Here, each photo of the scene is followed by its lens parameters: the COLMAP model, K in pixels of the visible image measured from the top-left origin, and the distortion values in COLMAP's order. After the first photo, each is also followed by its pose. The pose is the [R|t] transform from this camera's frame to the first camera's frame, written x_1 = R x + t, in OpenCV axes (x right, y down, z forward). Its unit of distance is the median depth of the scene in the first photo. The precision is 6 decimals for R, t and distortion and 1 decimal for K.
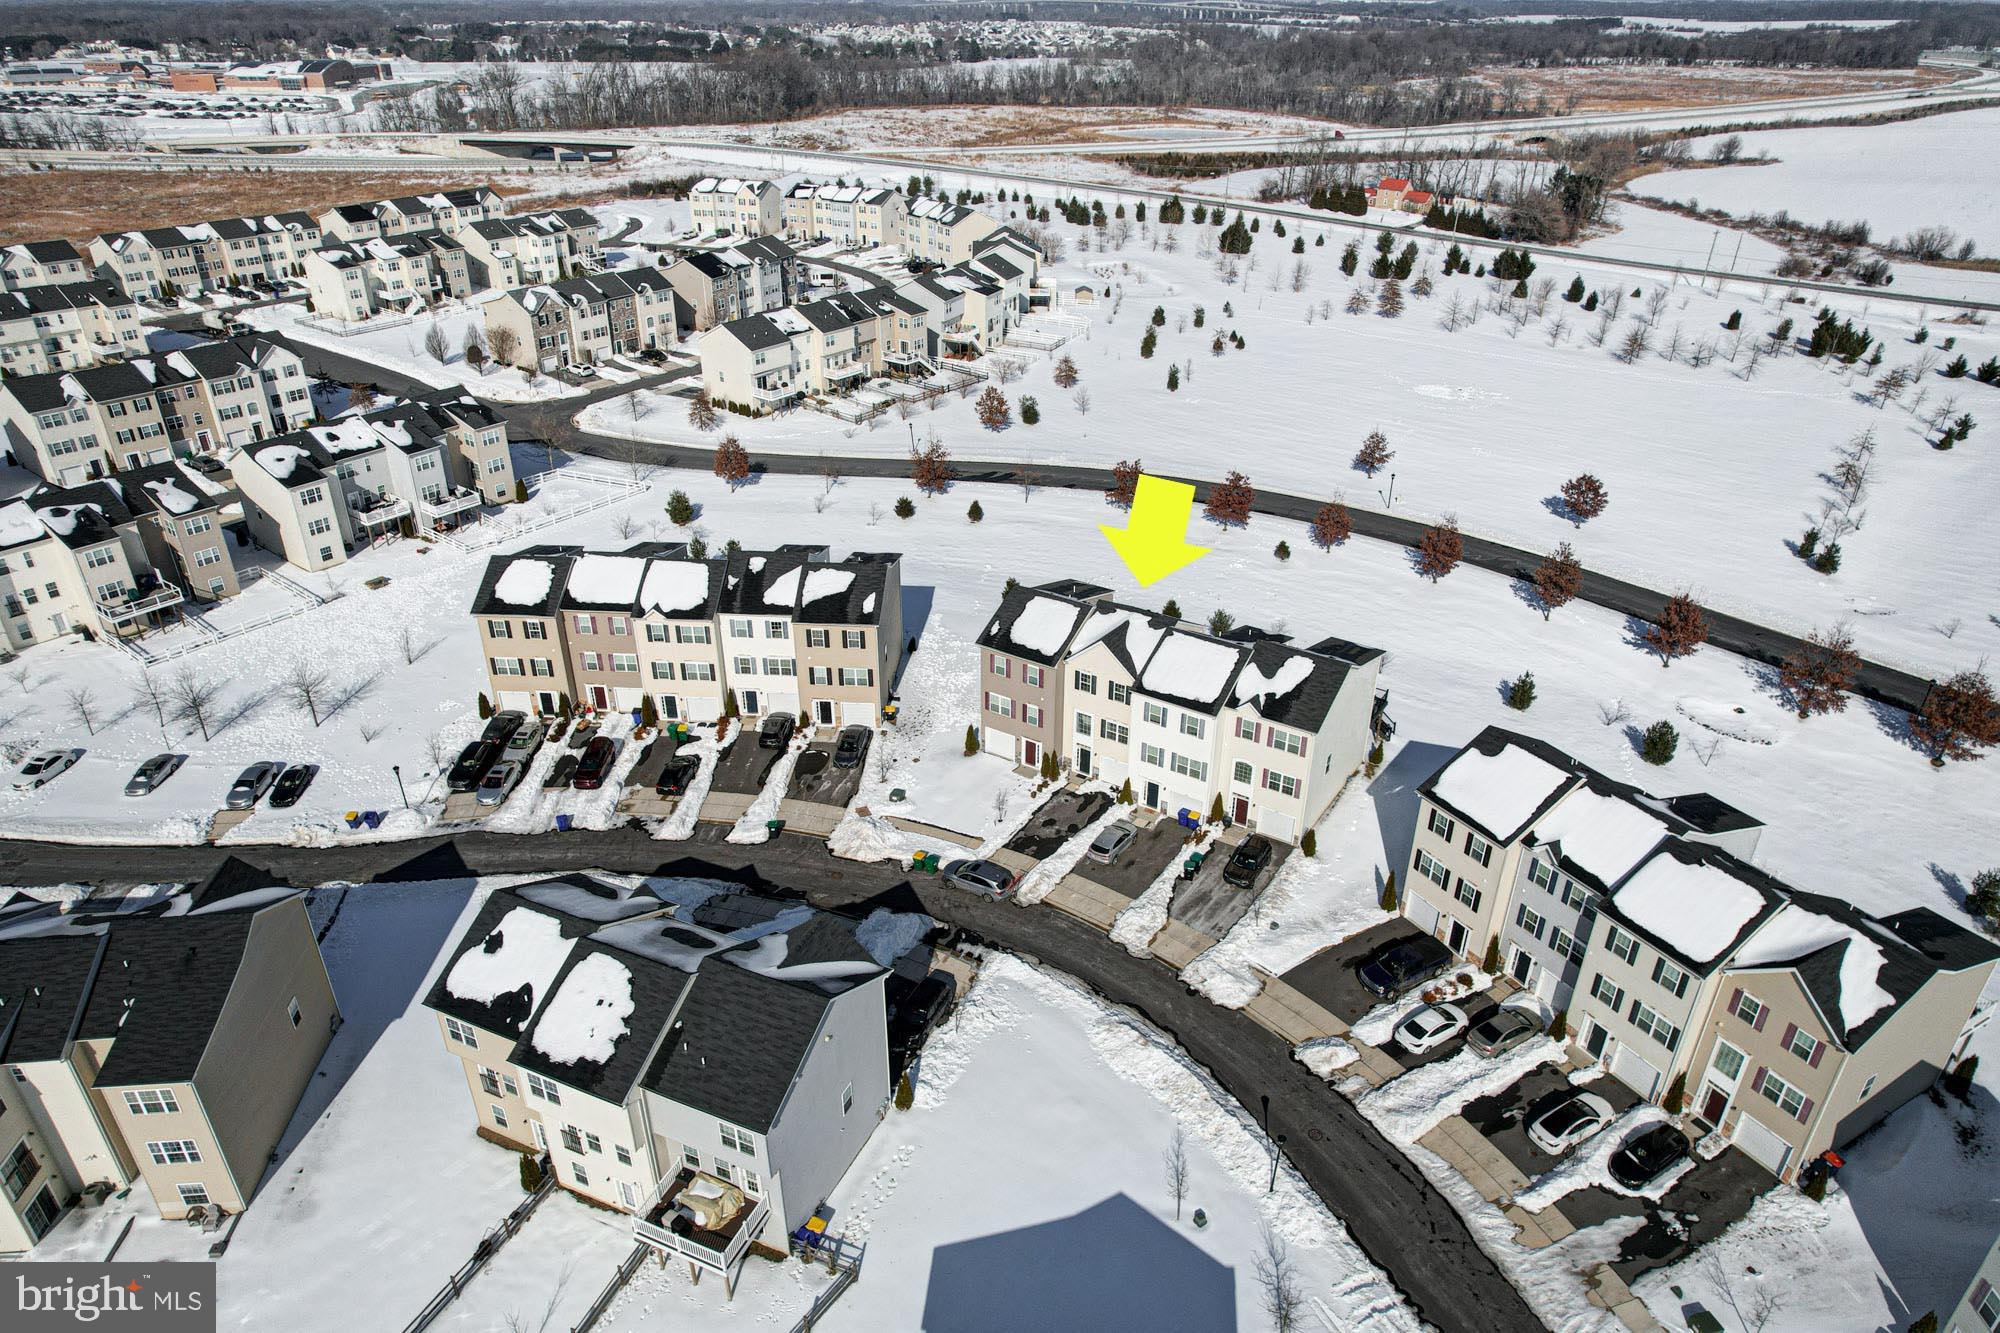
lens RADIAL K [[1282.5, 0, 992.9], [0, 1282.5, 685.9], [0, 0, 1]] dist [-0.074251, 0.065993]
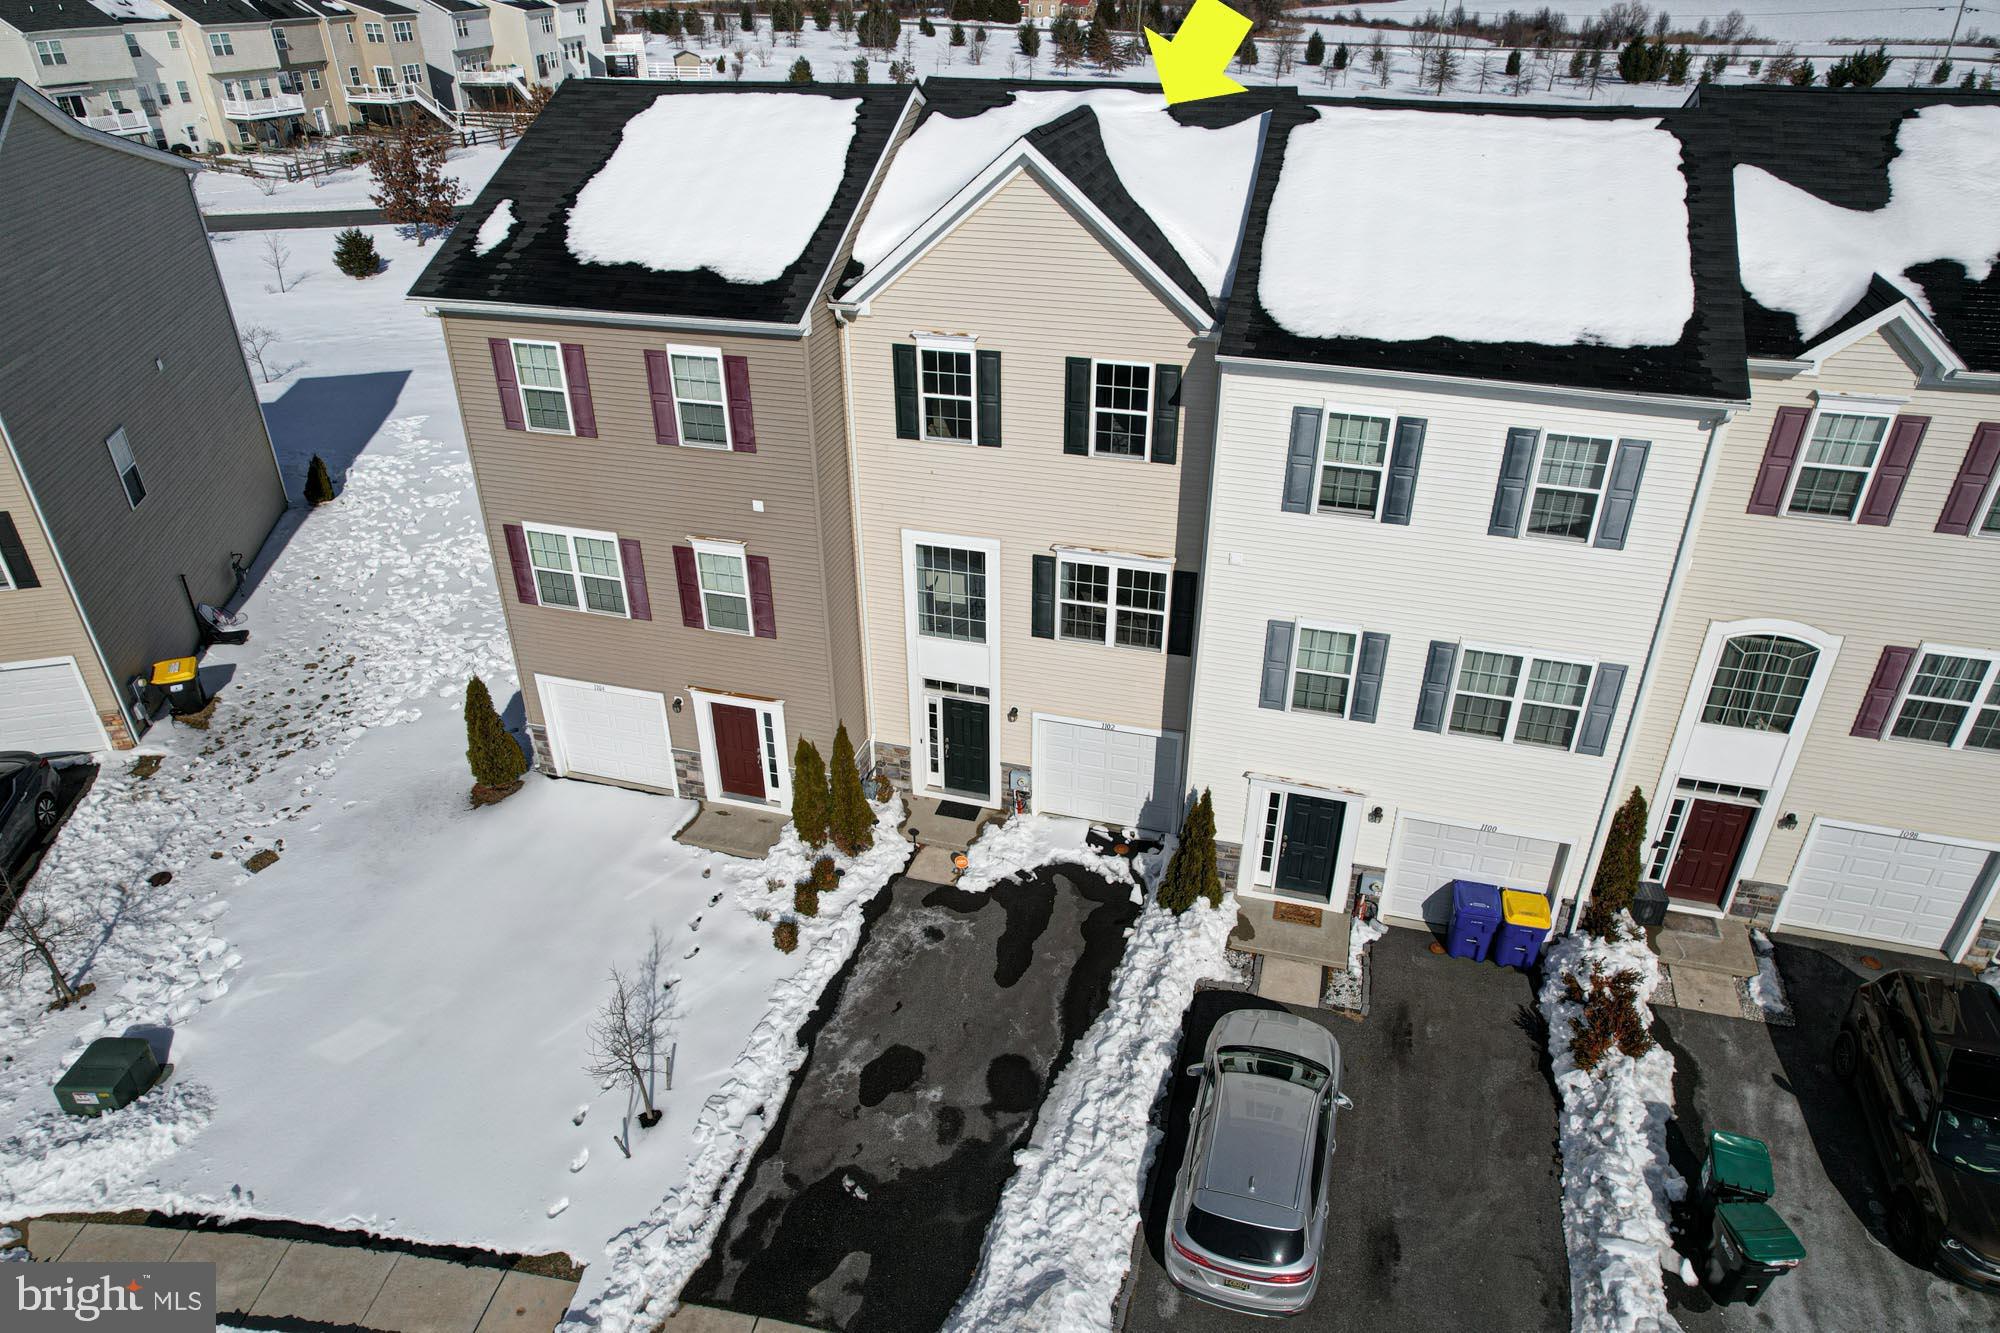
lens RADIAL K [[1282.5, 0, 992.9], [0, 1282.5, 685.9], [0, 0, 1]] dist [-0.074251, 0.065993]
pose [[0.955569, -0.155235, 0.250579, 0.016344], [0.146984, 0.987801, 0.051432, 0.033910], [-0.255506, -0.012315, 0.966729, 0.736020]]
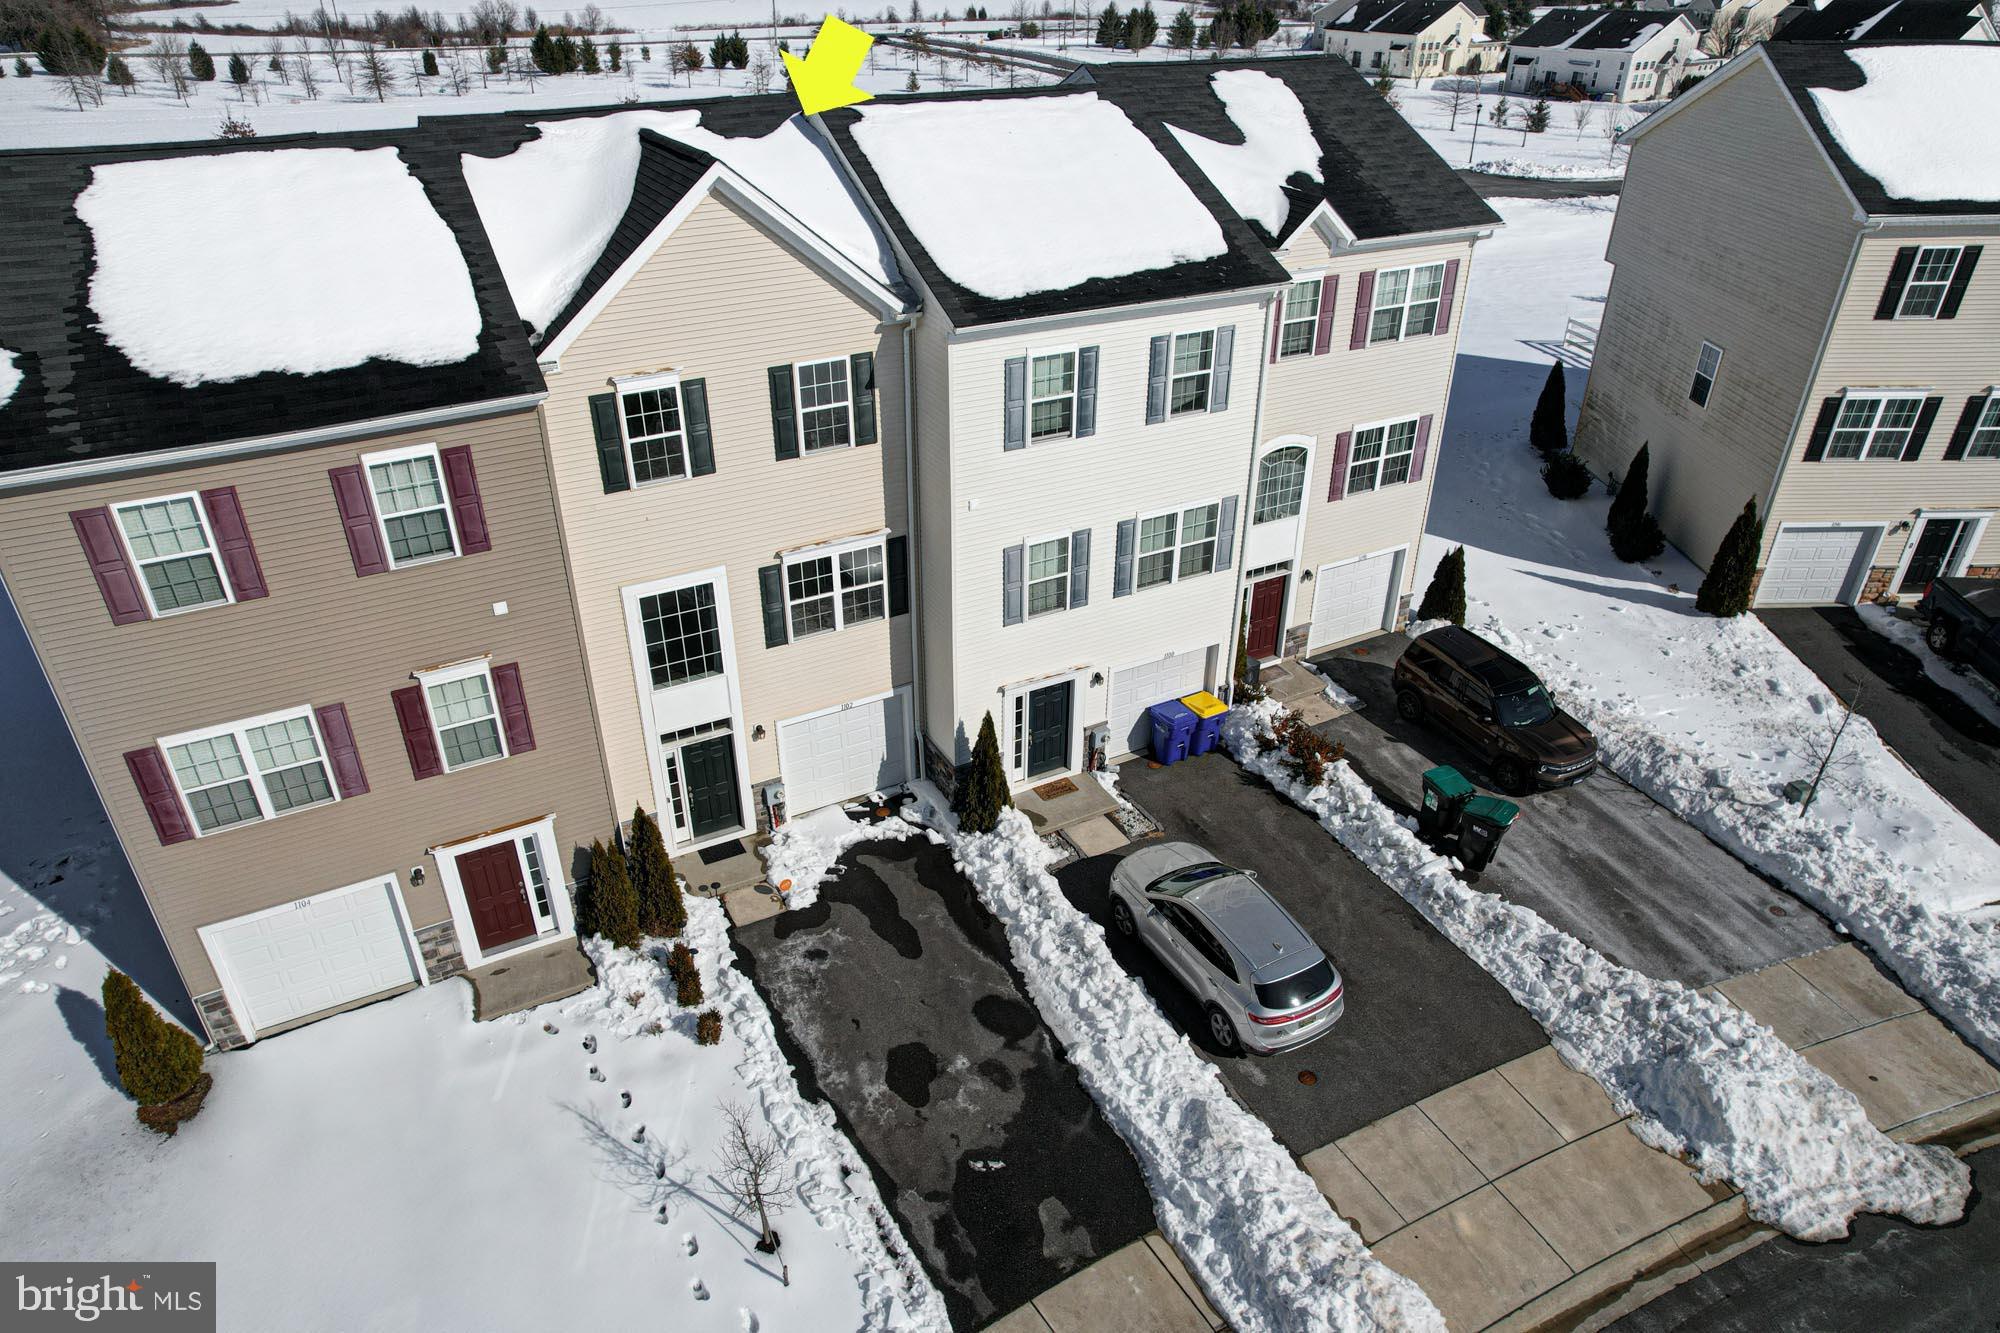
lens RADIAL K [[1282.5, 0, 992.9], [0, 1282.5, 685.9], [0, 0, 1]] dist [-0.074251, 0.065993]
pose [[0.468344, -0.454790, 0.757509, -0.074071], [0.425625, 0.867446, 0.257643, 0.002728], [-0.774272, 0.201749, 0.599834, 0.784846]]
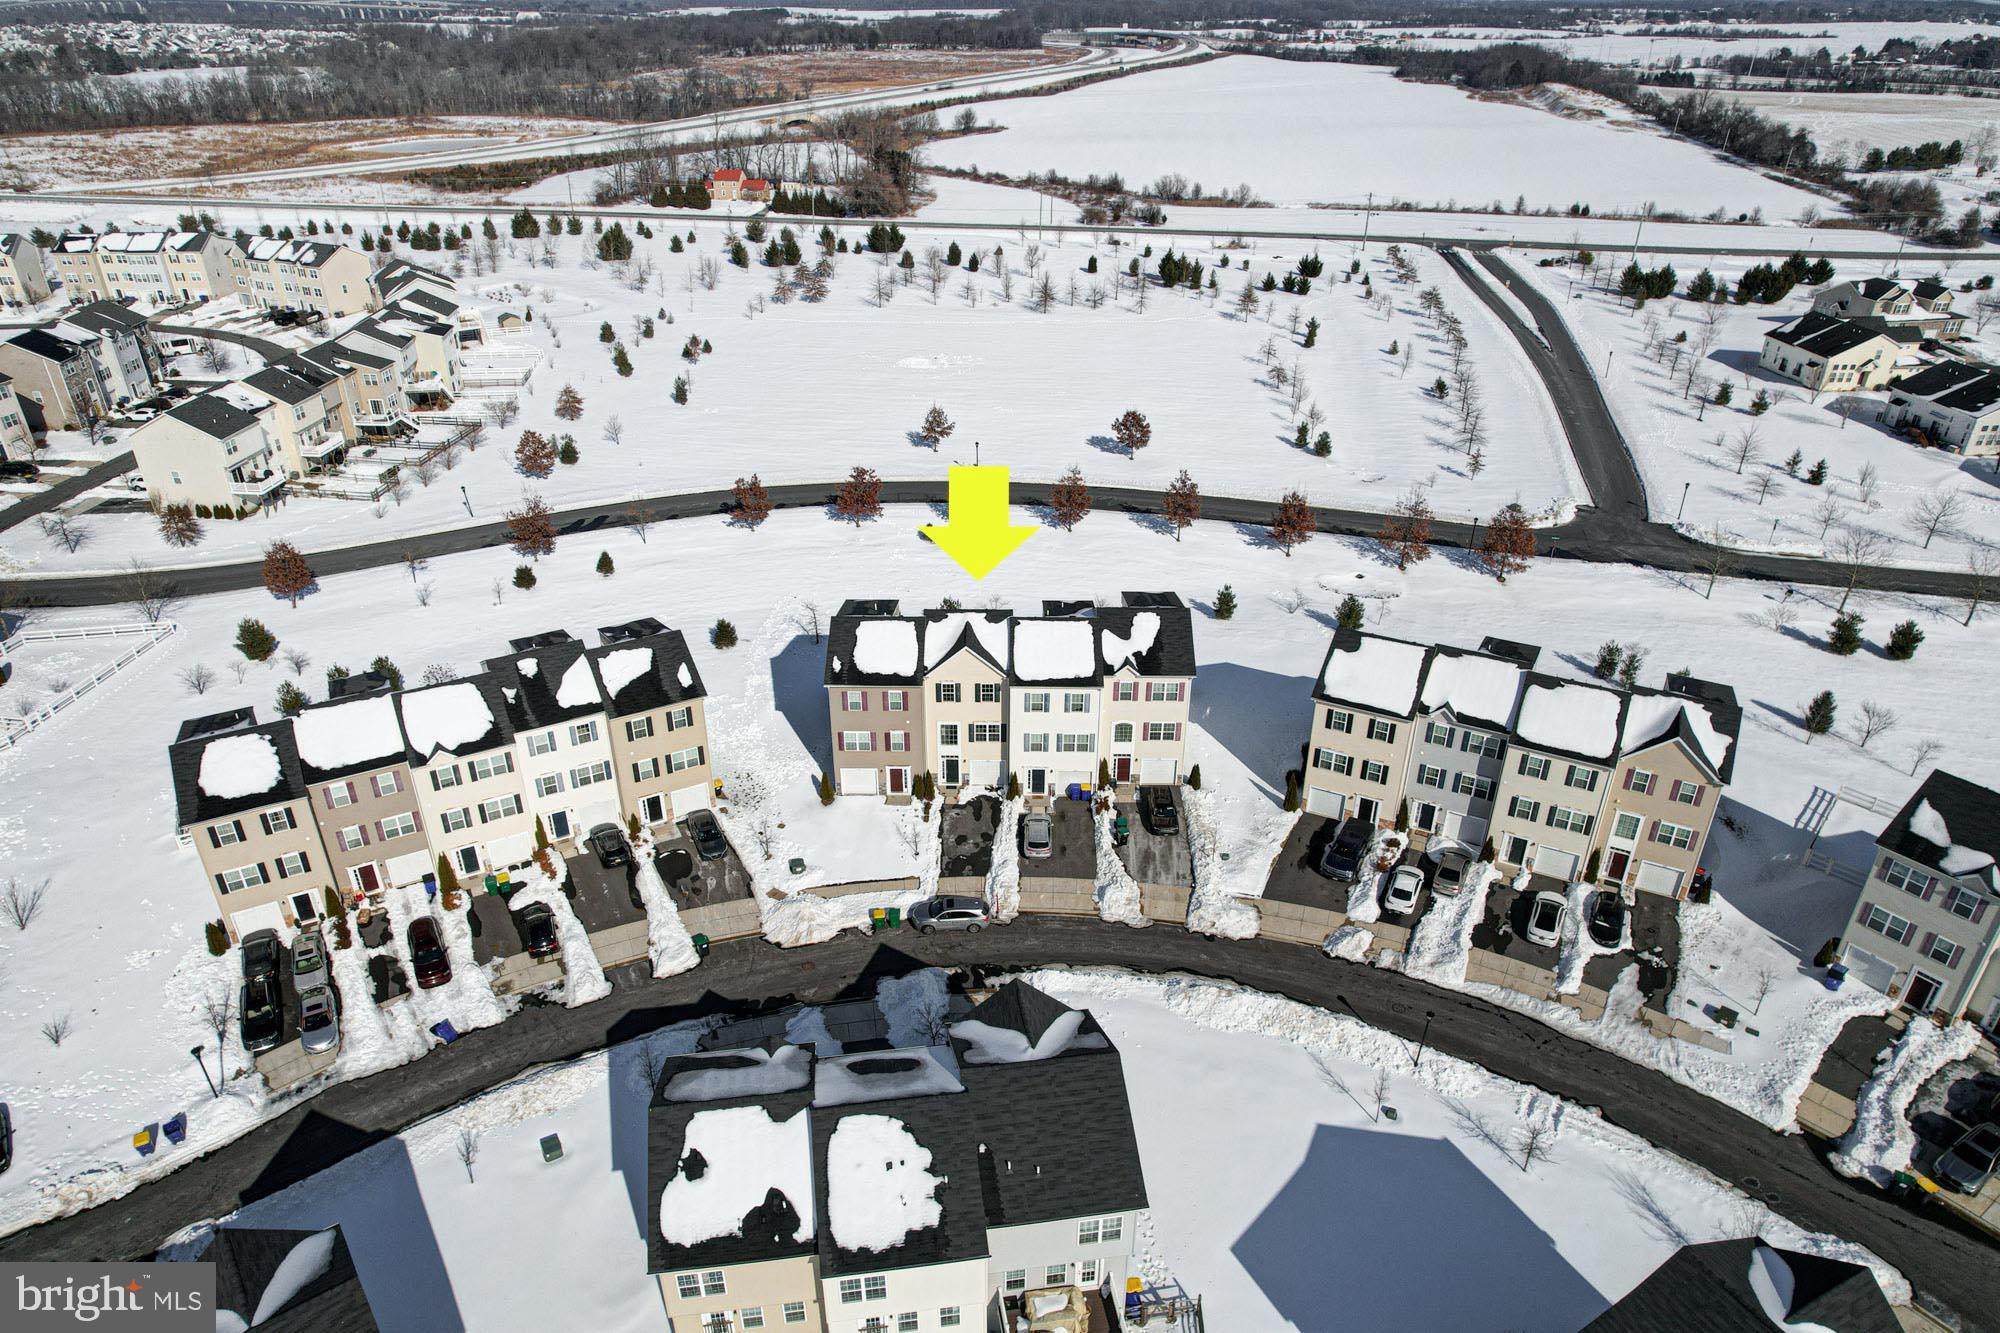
lens RADIAL K [[1282.5, 0, 992.9], [0, 1282.5, 685.9], [0, 0, 1]] dist [-0.074251, 0.065993]
pose [[0.840722, -0.264087, 0.472699, -0.339483], [0.262629, 0.962316, 0.070525, -0.063735], [-0.473511, 0.064852, 0.878397, 0.110429]]
